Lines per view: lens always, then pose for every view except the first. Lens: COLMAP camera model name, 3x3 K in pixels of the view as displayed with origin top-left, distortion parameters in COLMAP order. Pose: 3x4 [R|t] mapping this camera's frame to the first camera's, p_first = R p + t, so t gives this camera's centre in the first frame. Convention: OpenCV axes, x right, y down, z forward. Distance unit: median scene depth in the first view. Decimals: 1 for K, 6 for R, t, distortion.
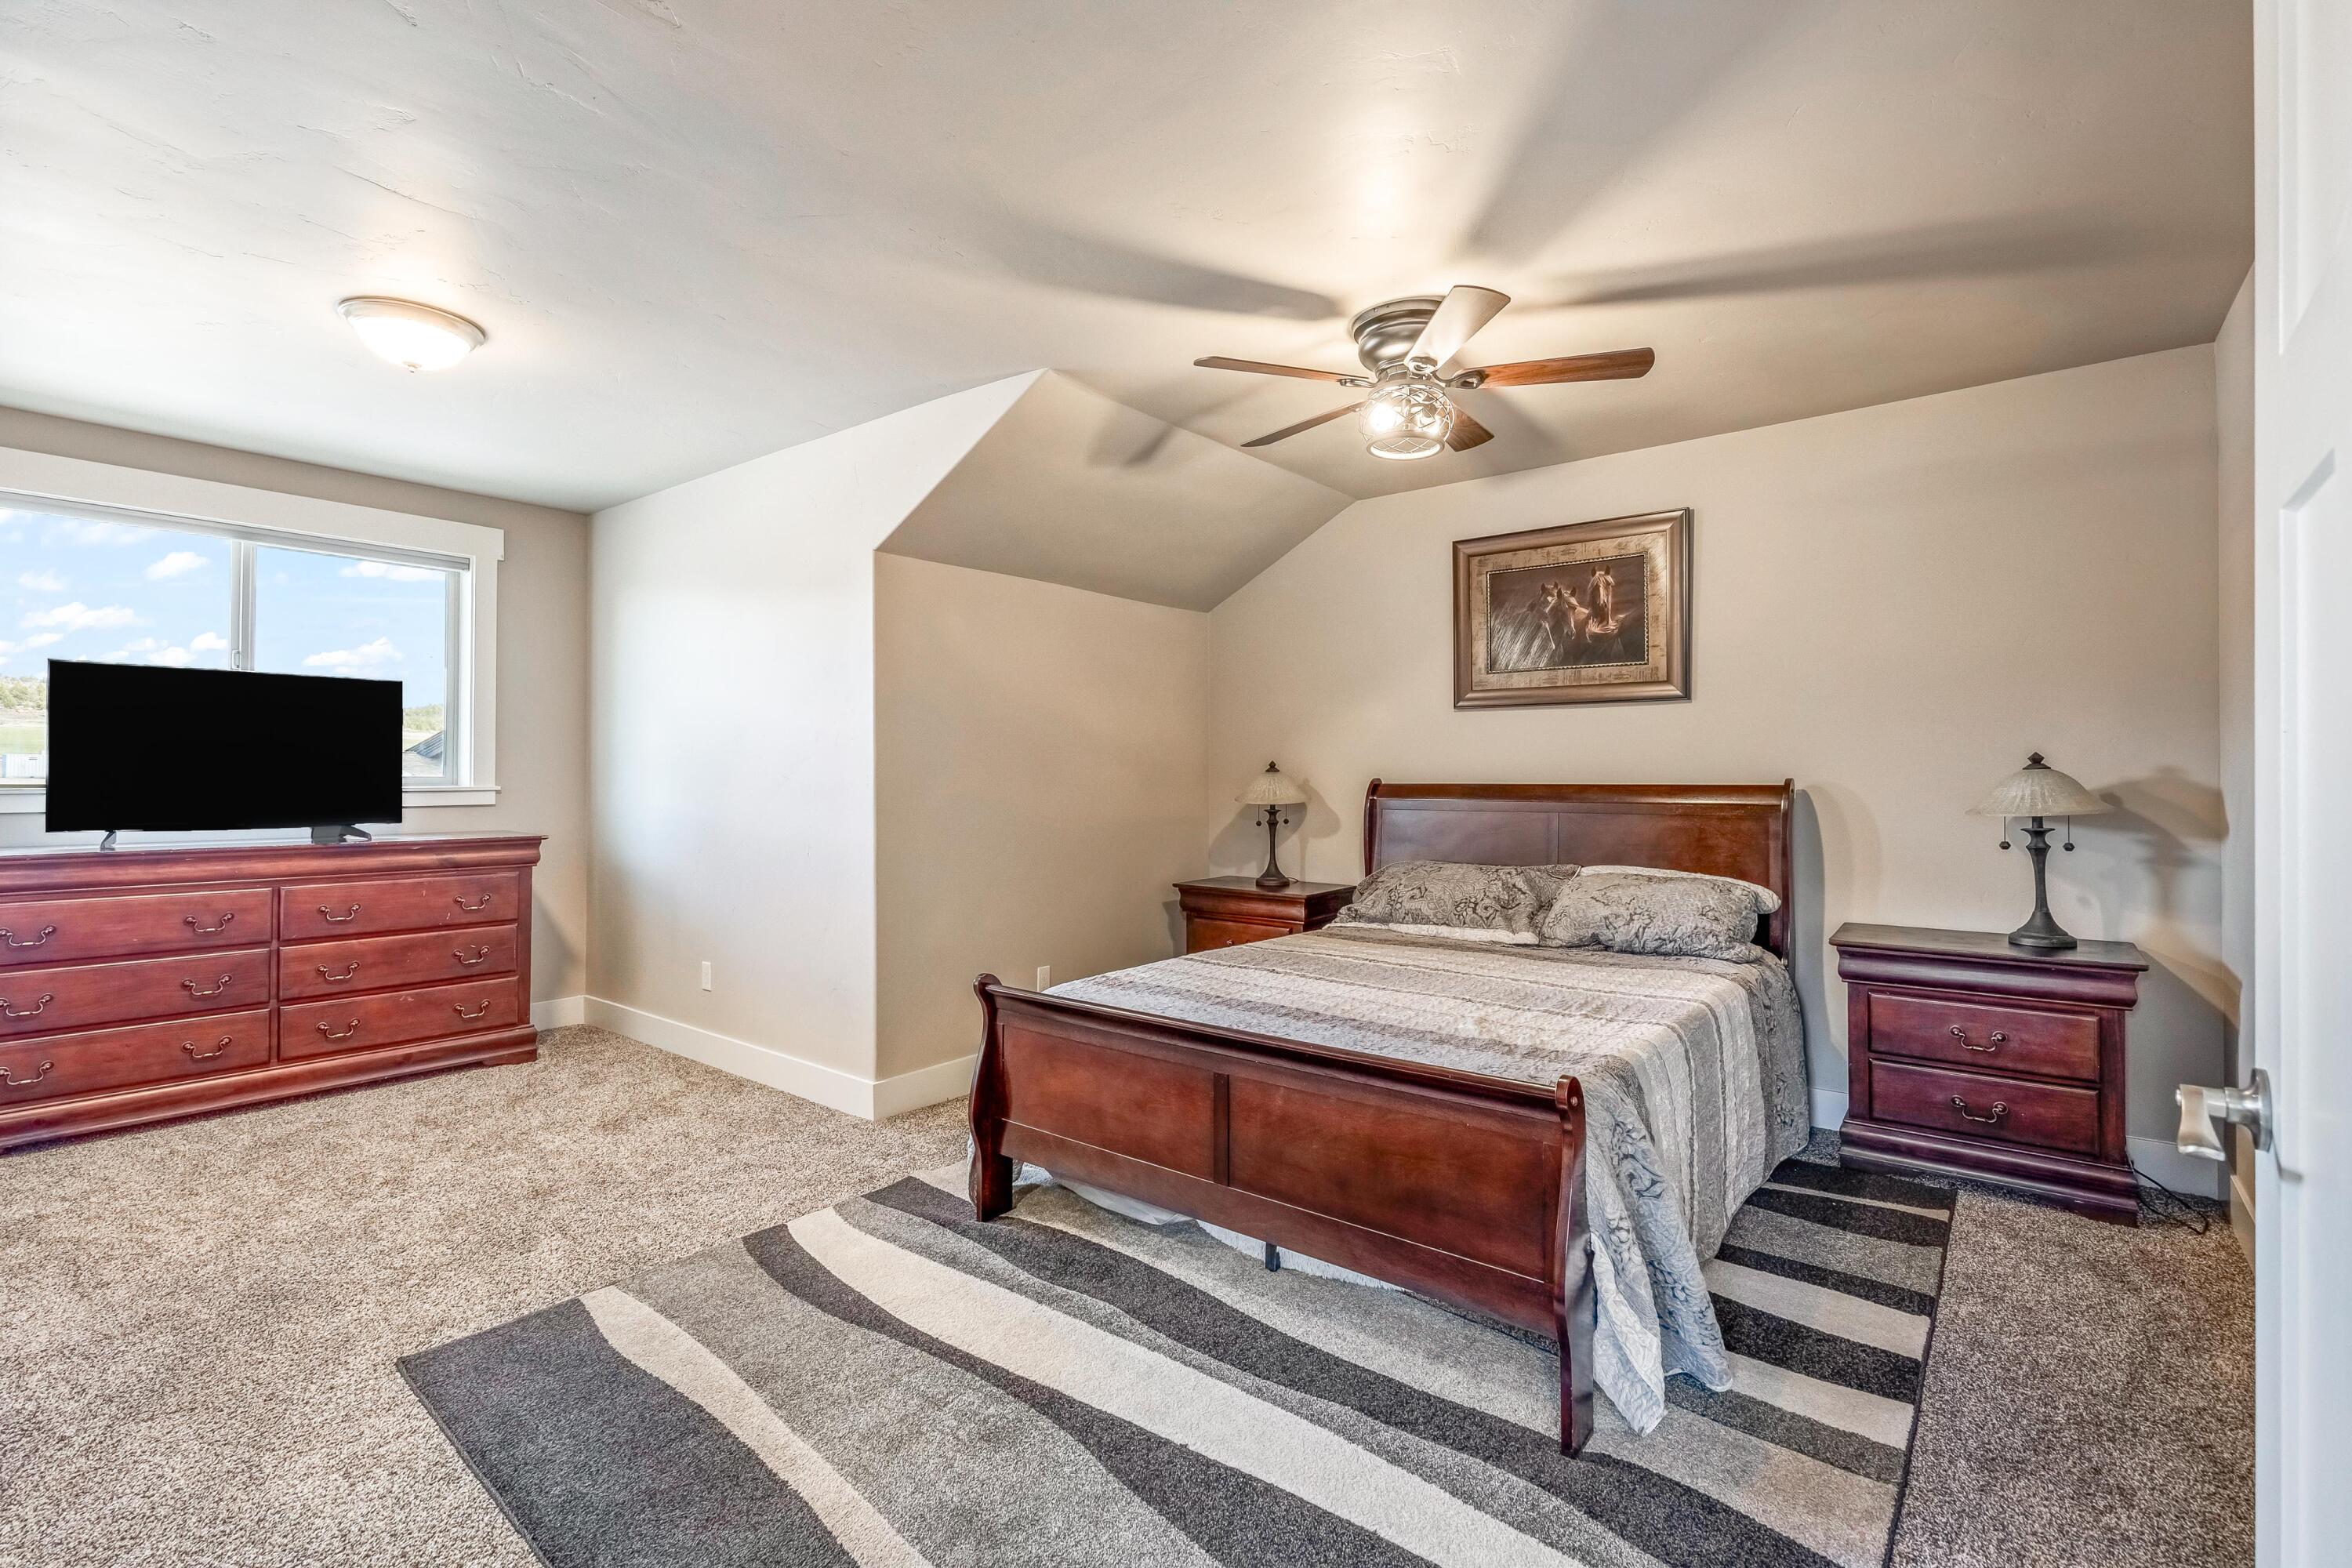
lens RADIAL K [[1052.6, 0, 1183.3], [0, 1052.6, 789.9], [0, 0, 1]] dist [0.022434, -0.008526]
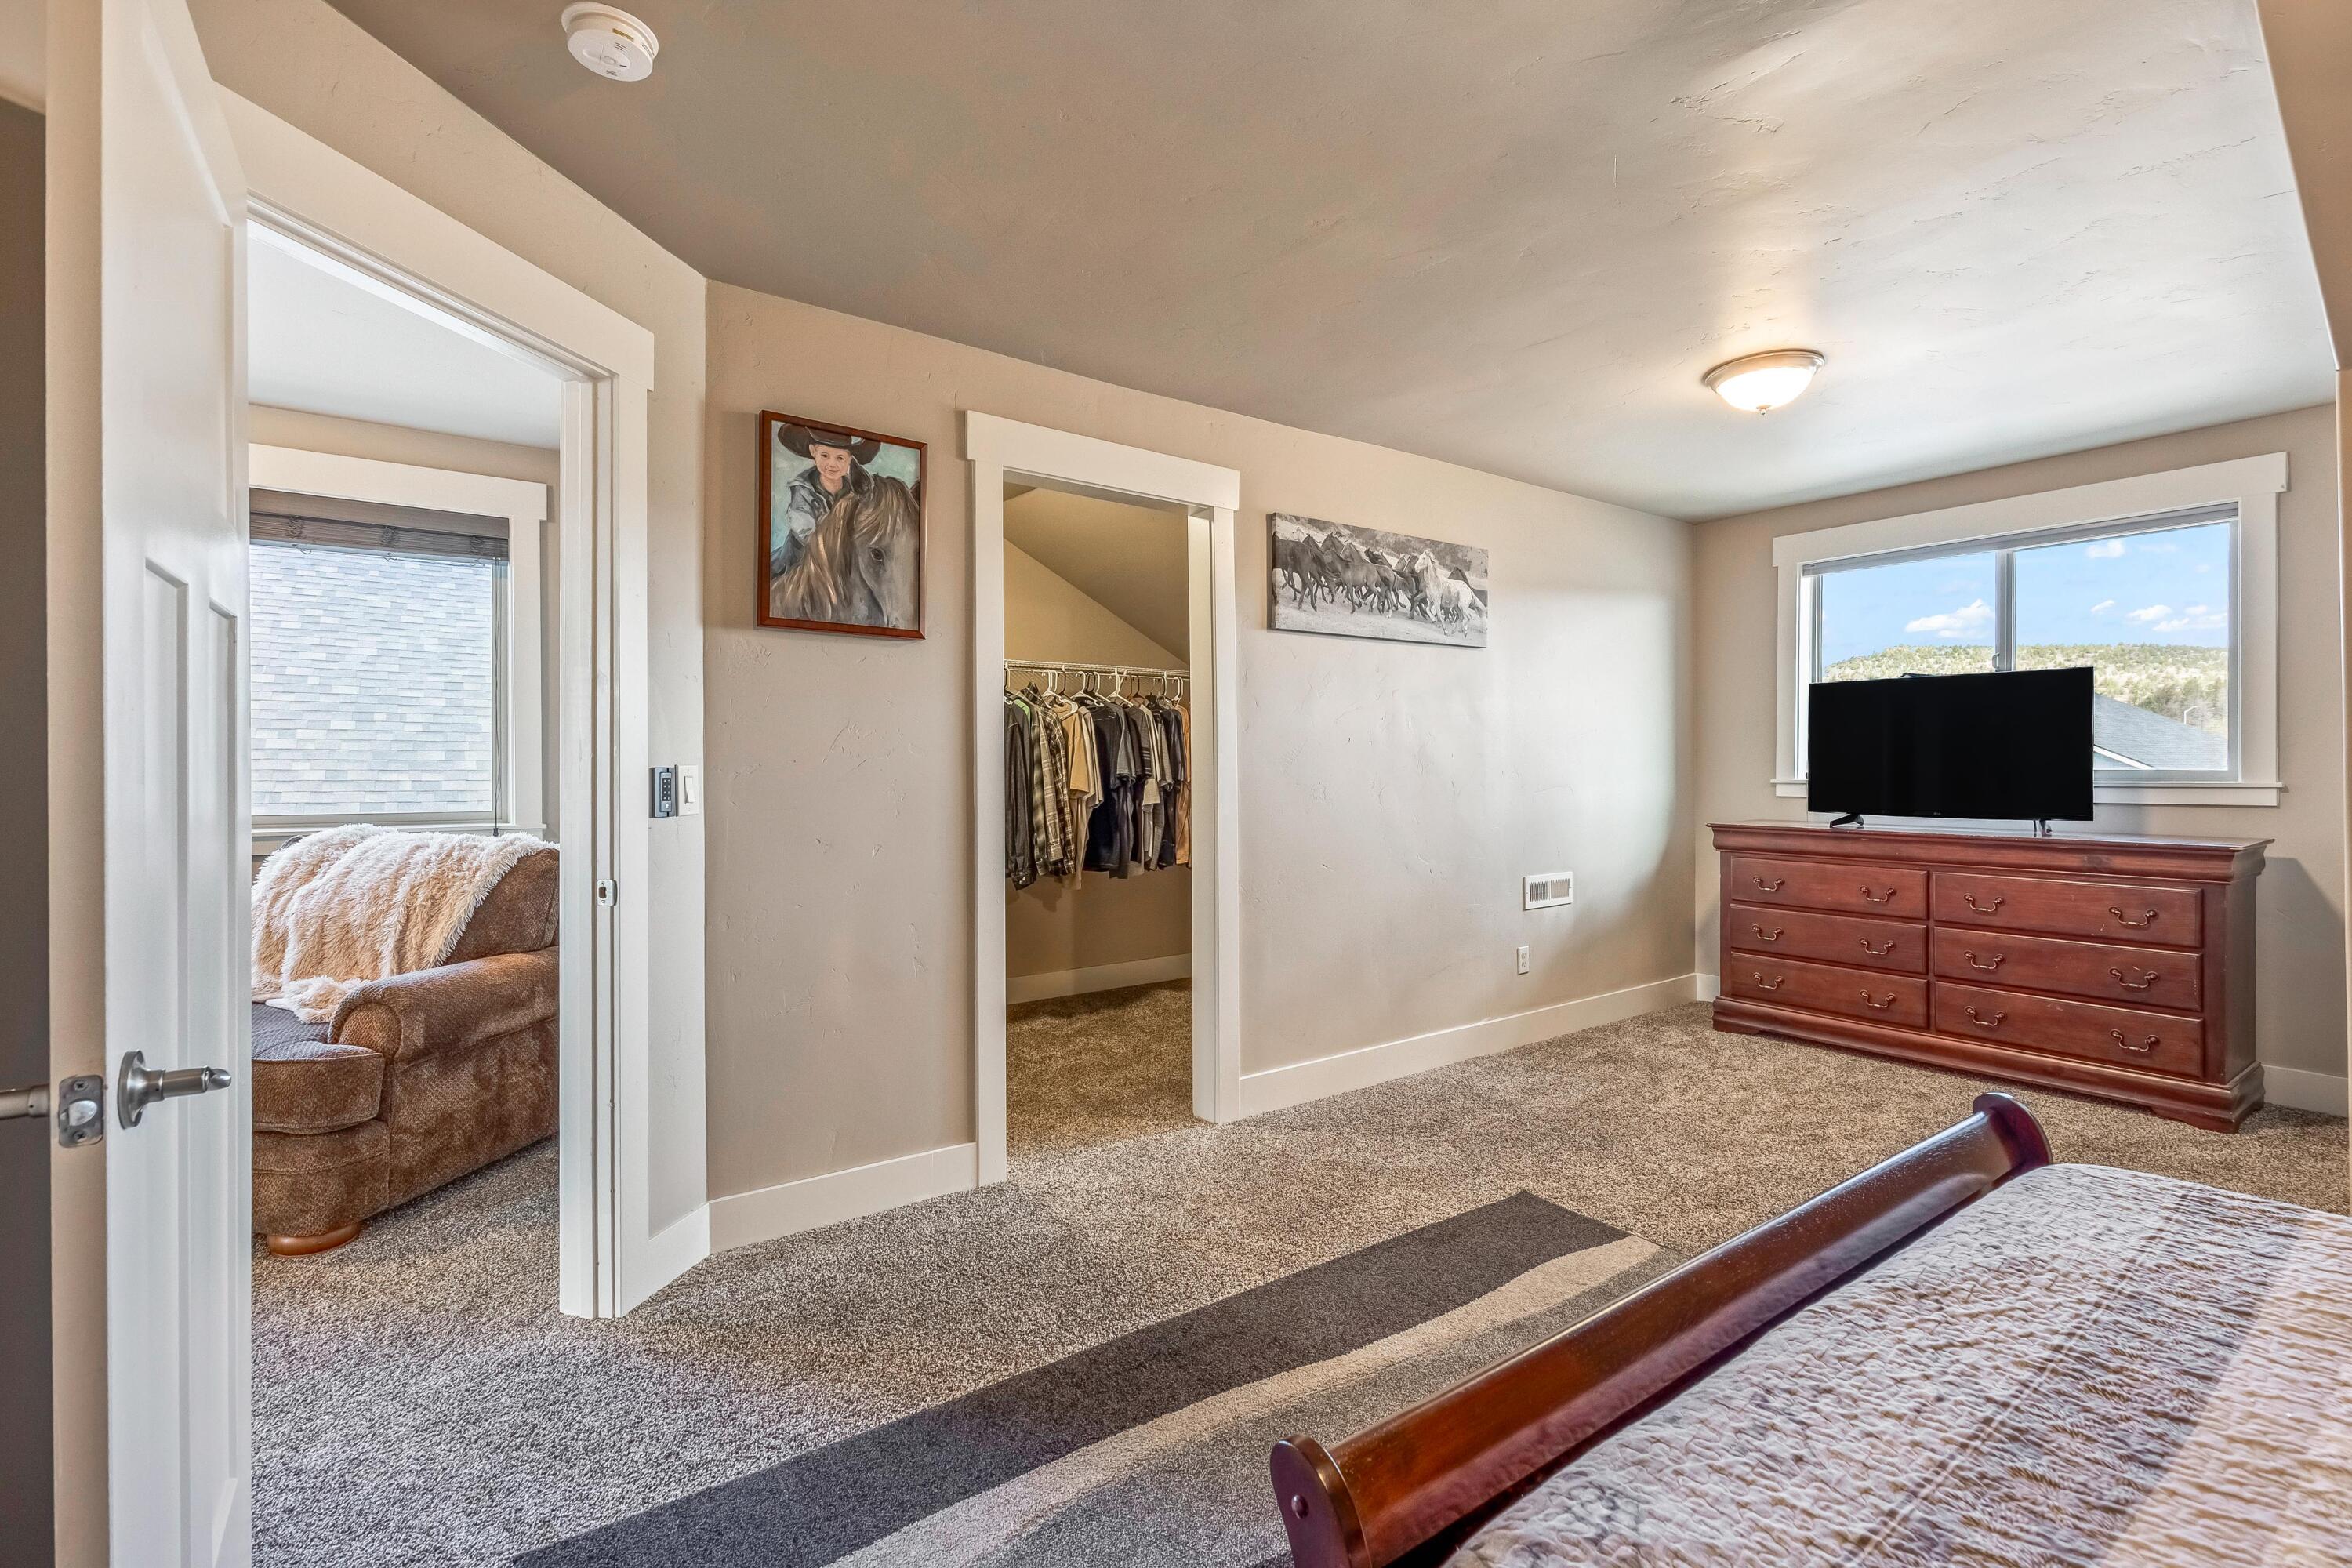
lens RADIAL K [[1052.6, 0, 1183.3], [0, 1052.6, 789.9], [0, 0, 1]] dist [0.022434, -0.008526]
pose [[-0.260744, 0.014656, -0.965297, 0.414464], [-0.012932, 0.999742, 0.018672, -0.003200], [0.965321, 0.017352, -0.260487, 0.550845]]
